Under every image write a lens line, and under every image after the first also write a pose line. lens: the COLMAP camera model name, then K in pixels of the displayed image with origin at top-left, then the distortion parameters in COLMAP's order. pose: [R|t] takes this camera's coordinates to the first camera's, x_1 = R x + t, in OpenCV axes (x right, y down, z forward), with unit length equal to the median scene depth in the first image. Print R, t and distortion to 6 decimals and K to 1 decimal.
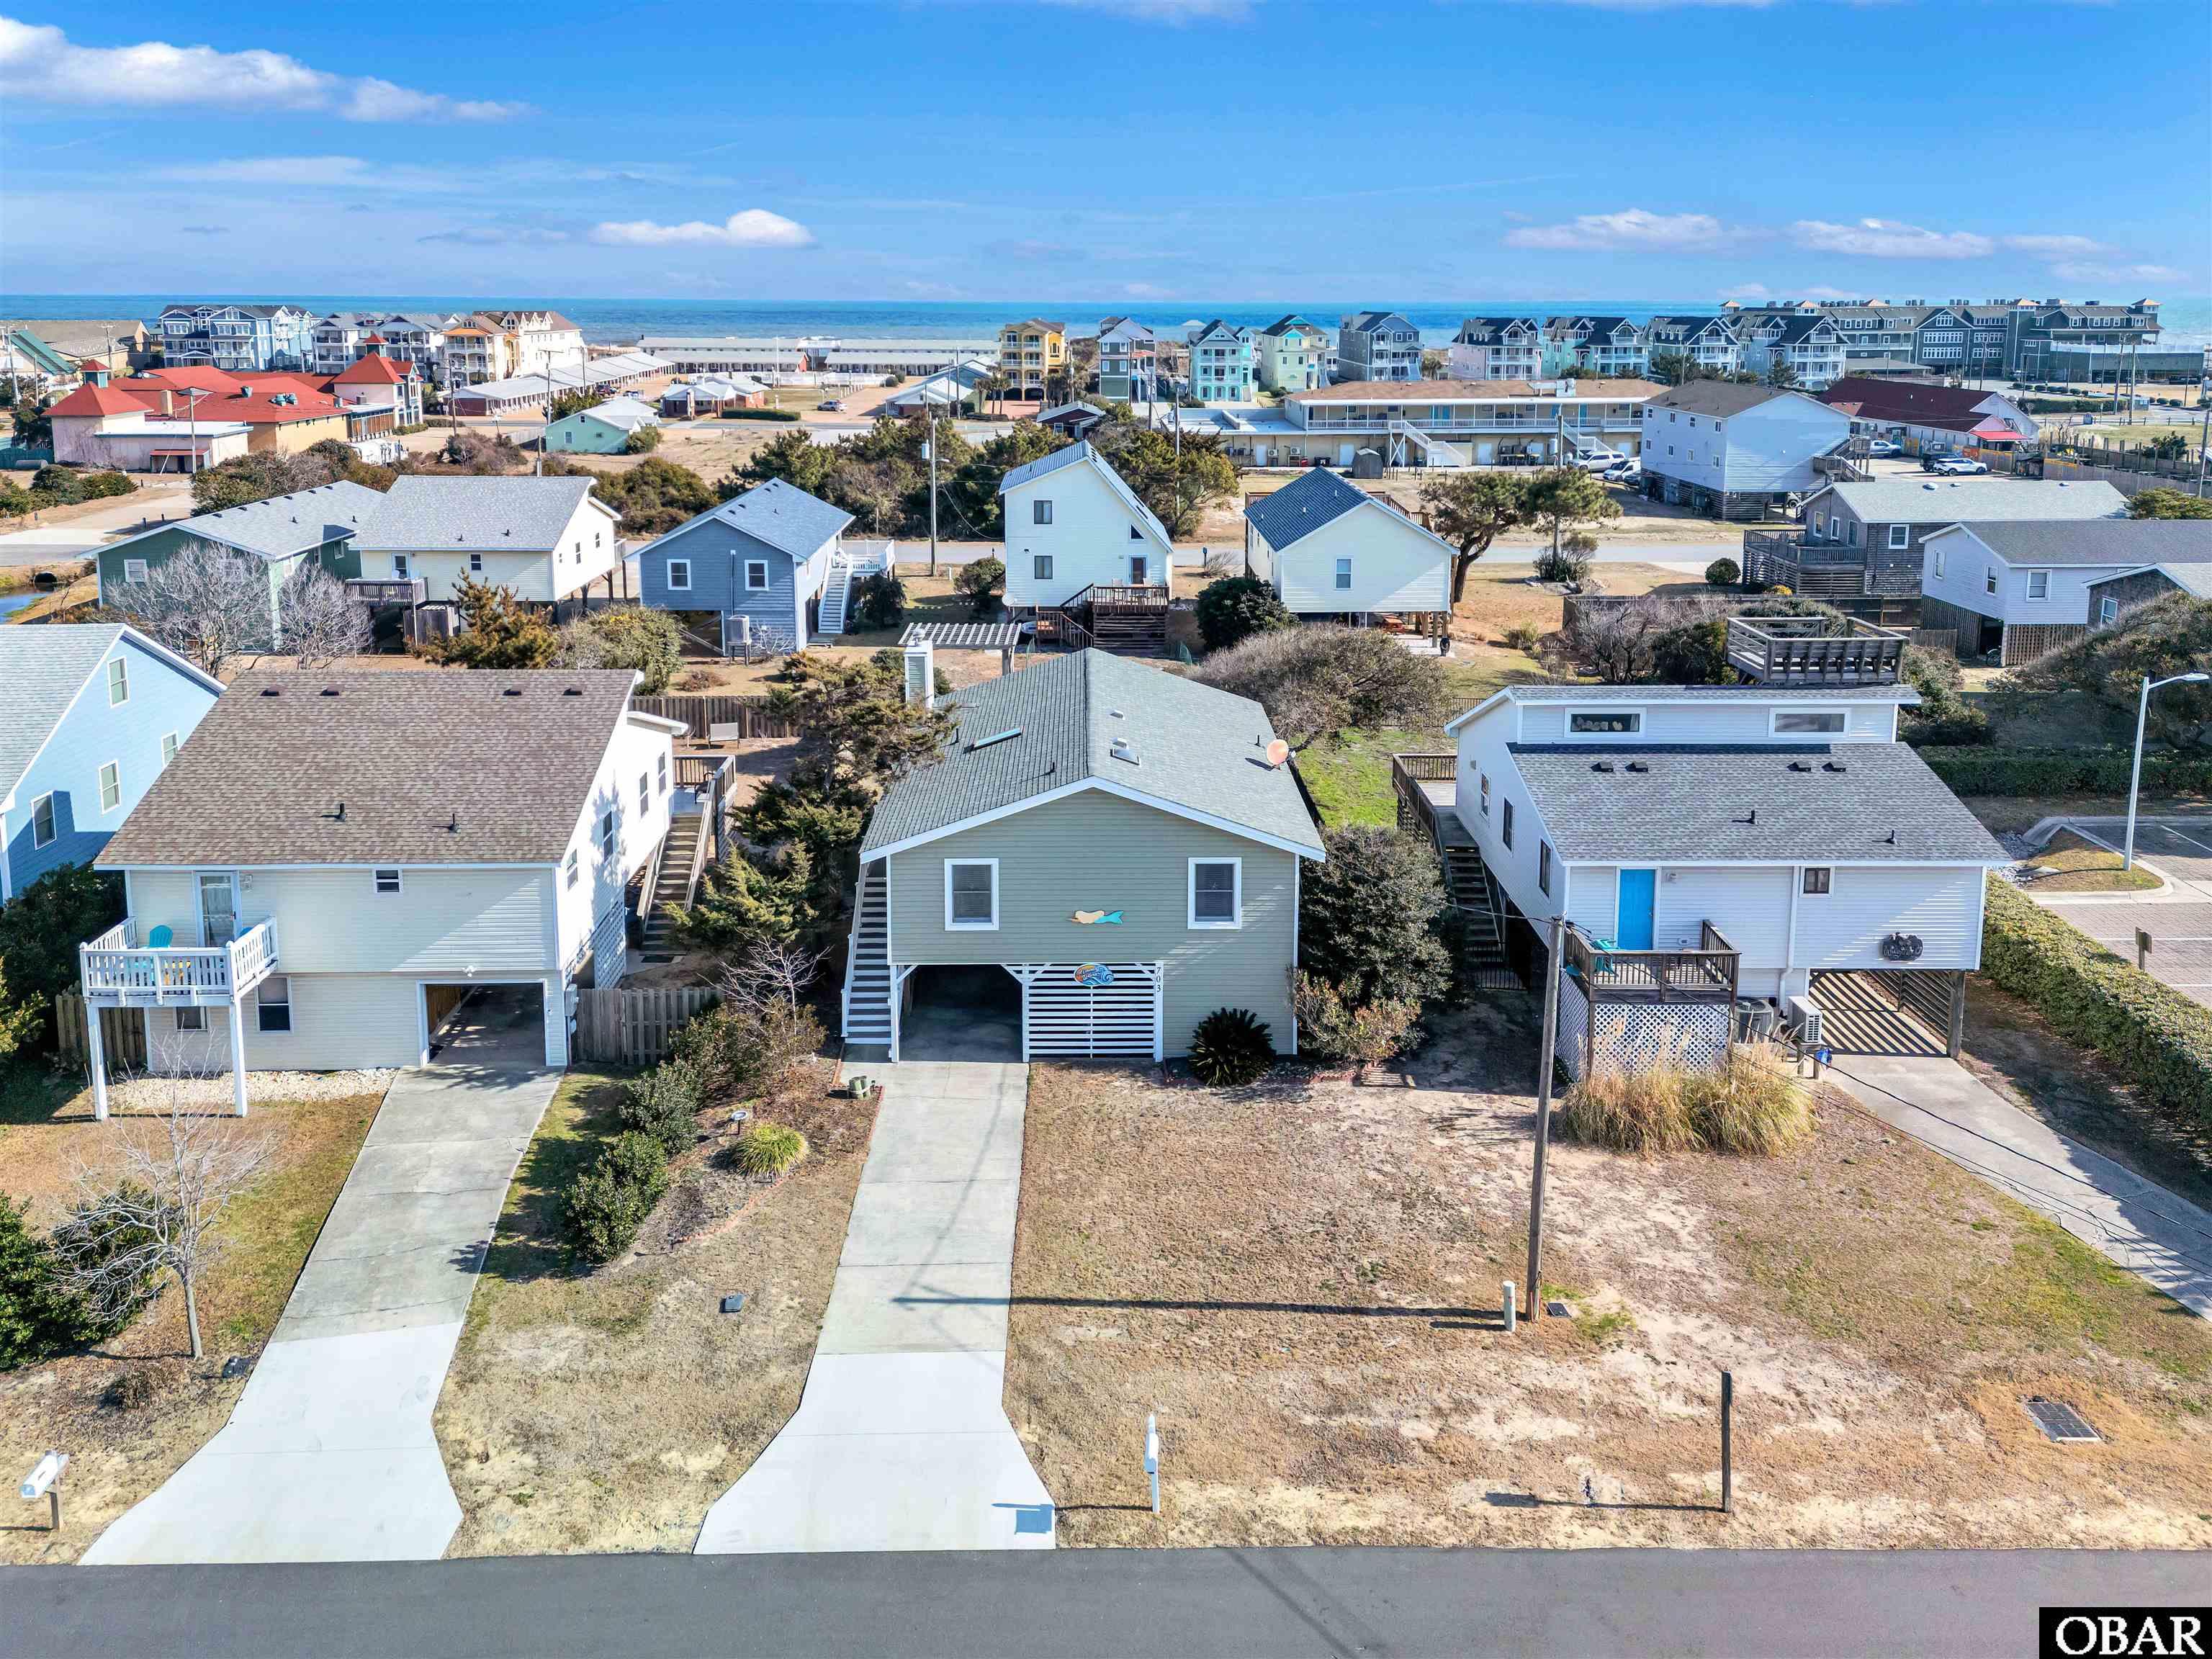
lens RADIAL K [[1626.1, 0, 1095.4], [0, 1626.1, 555.7], [0, 0, 1]] dist [0.041611, -0.018372]
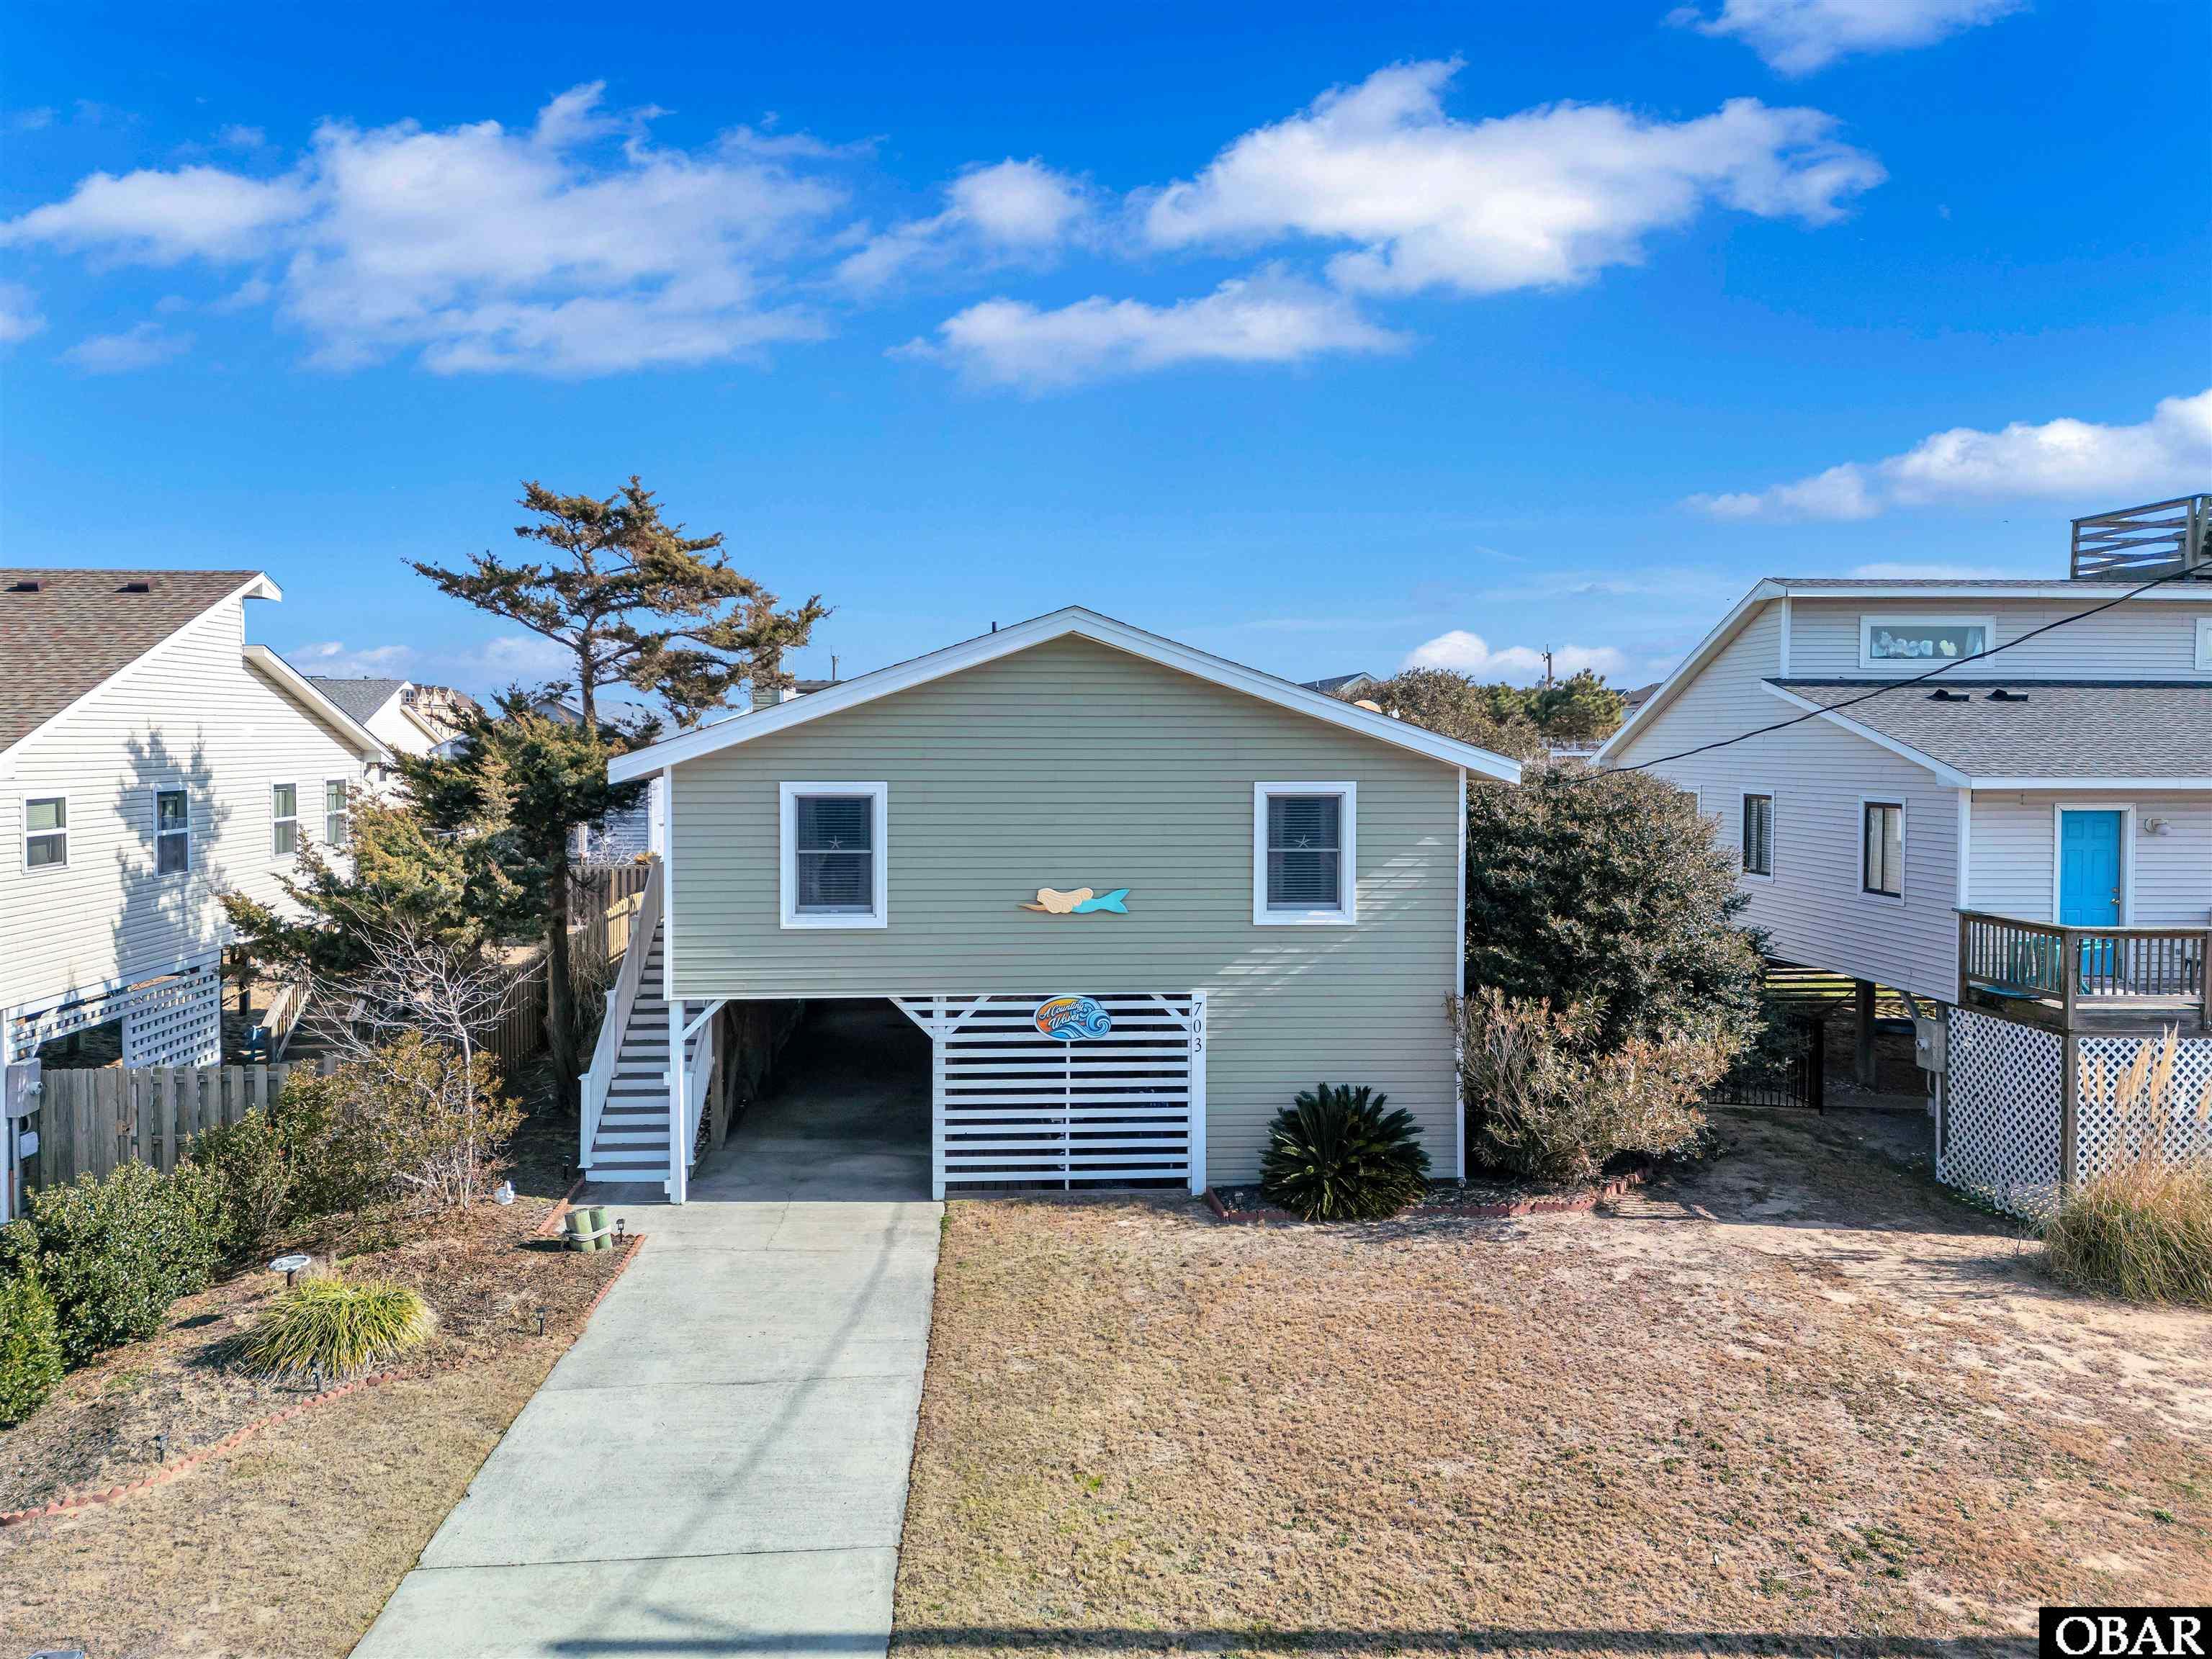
lens RADIAL K [[1563.1, 0, 1082.8], [0, 1563.1, 785.8], [0, 0, 1]] dist [0.045449, -0.032204]
pose [[0.998853, 0.000864, 0.047873, -0.021204], [0.005128, 0.992158, -0.124886, 0.243889], [-0.047606, 0.124988, 0.991015, 0.498109]]
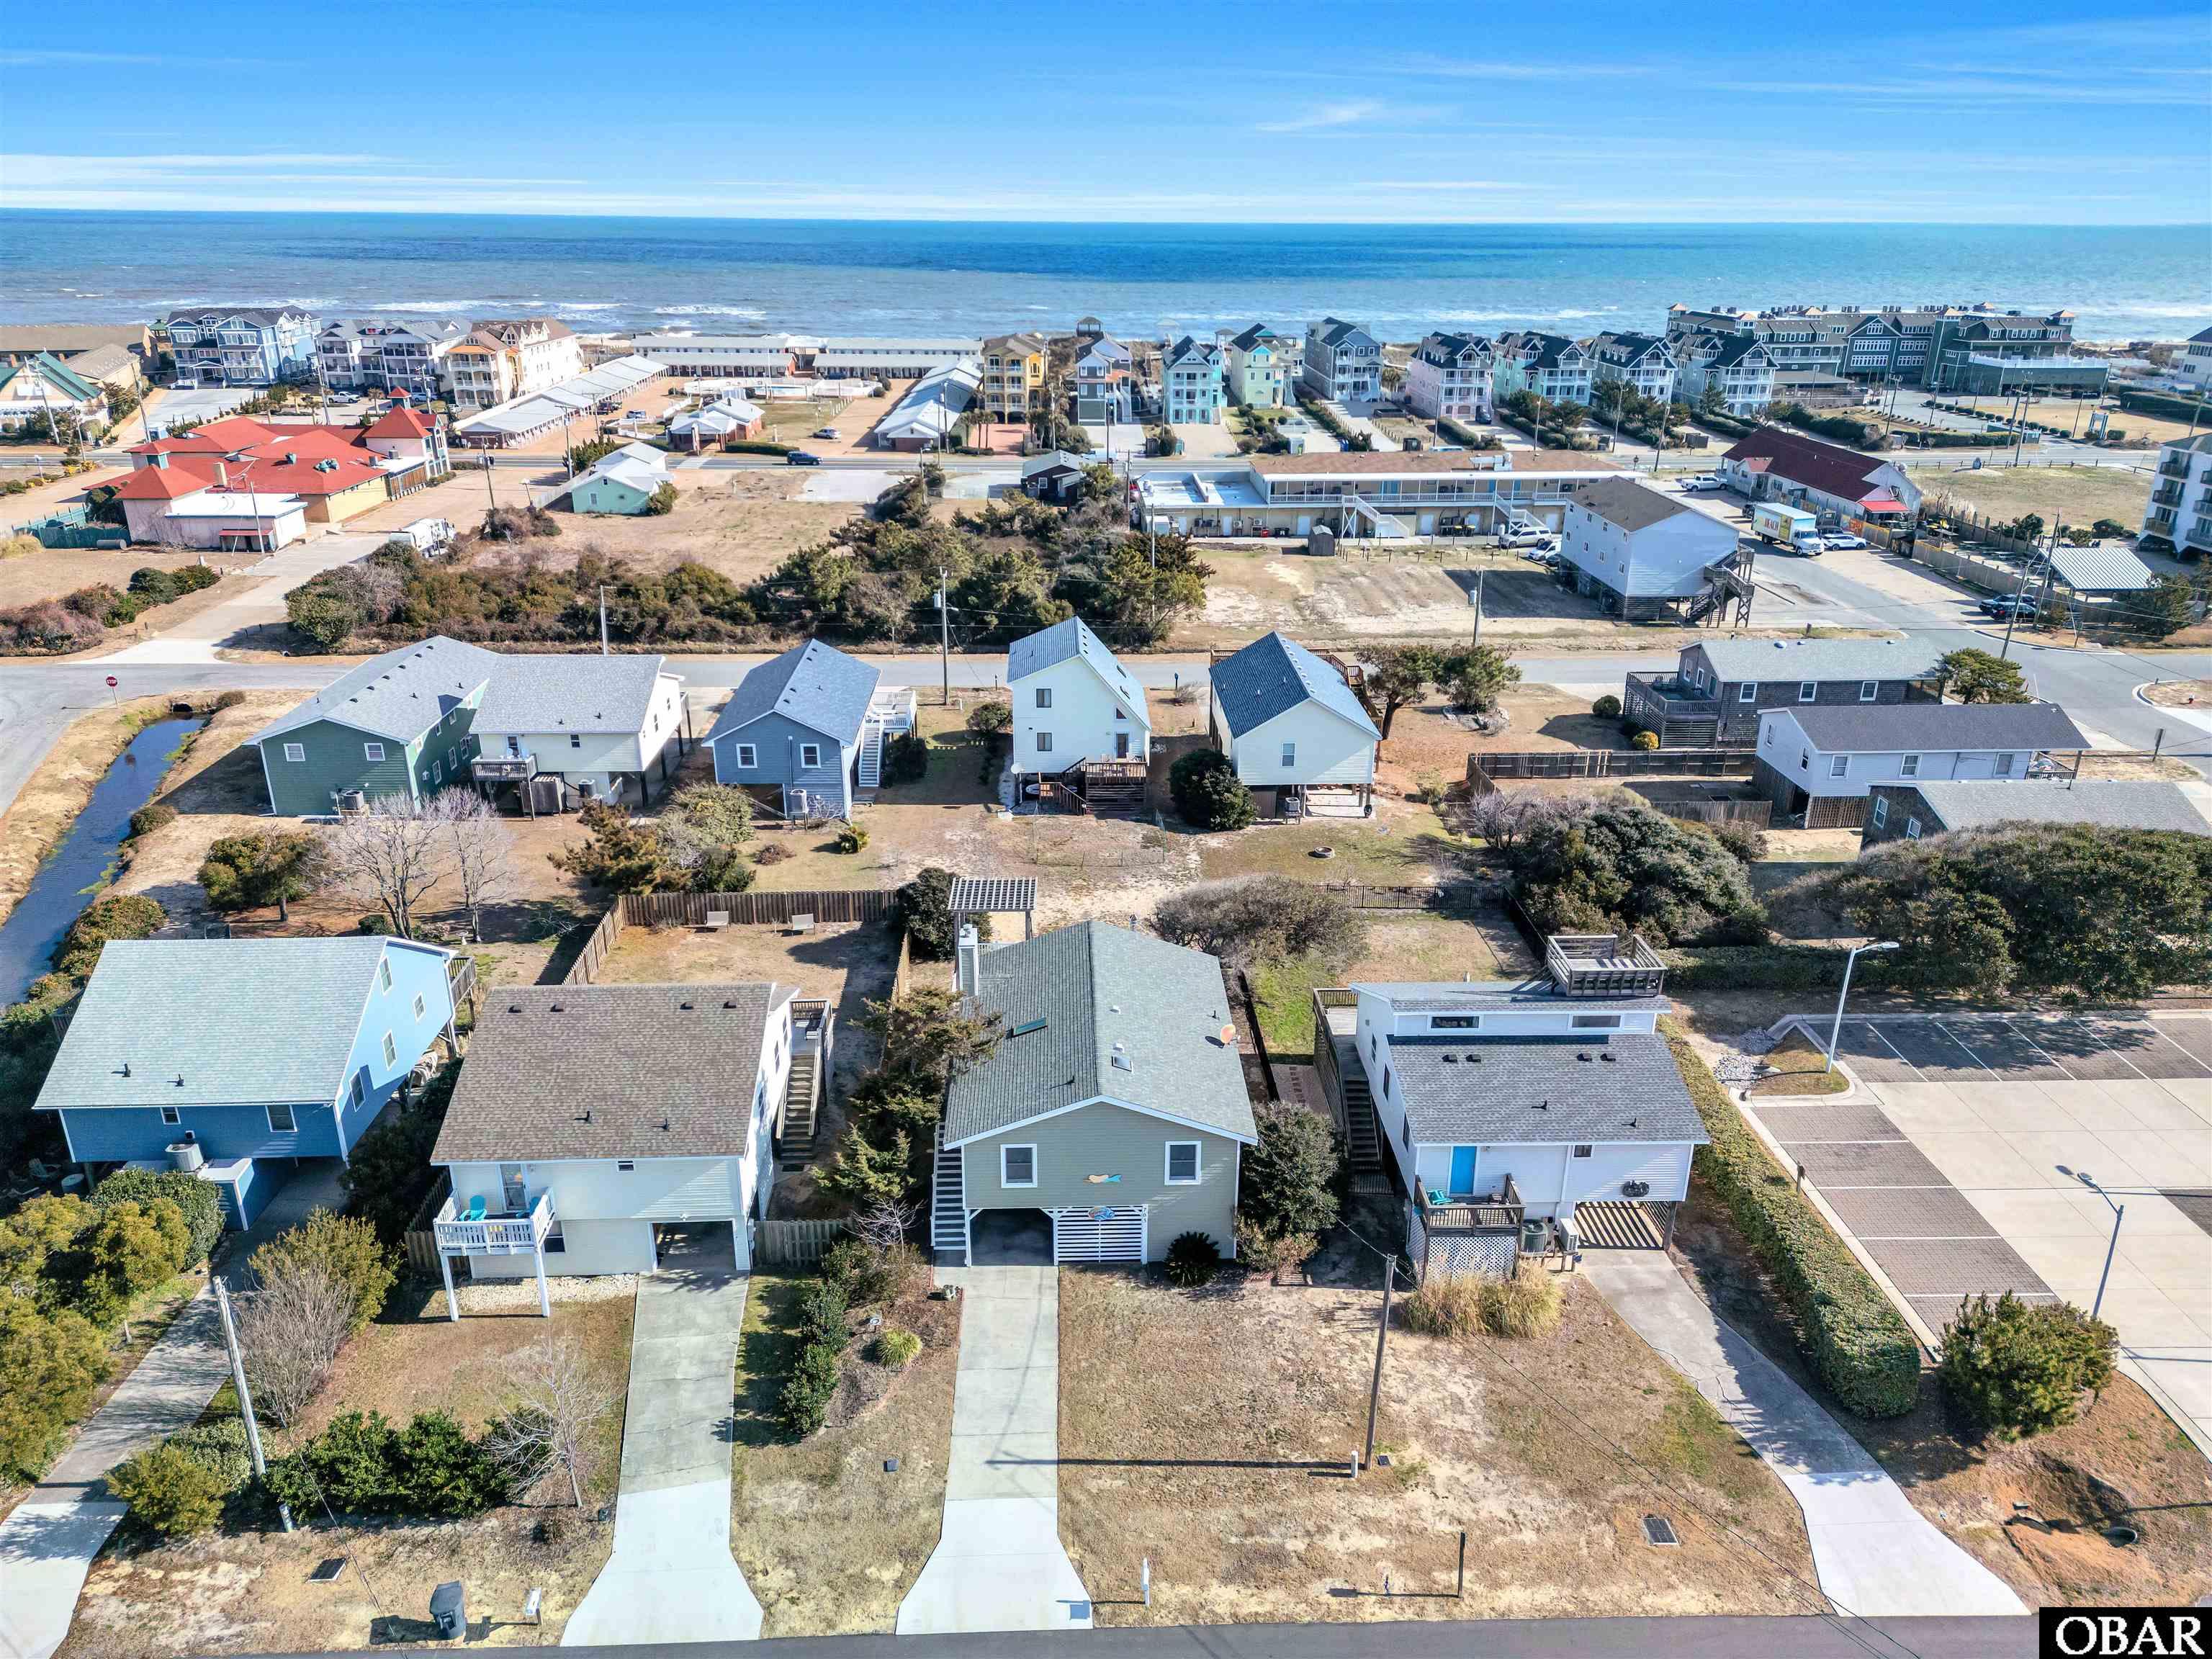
lens RADIAL K [[1540.9, 0, 1106.0], [0, 1540.9, 829.5], [0, 0, 1]] dist [0.039913, -0.005456]
pose [[0.999721, -0.007329, 0.022450, -0.025844], [0.002158, 0.975006, 0.222169, -0.400006], [-0.023517, -0.222058, 0.974750, -0.304068]]
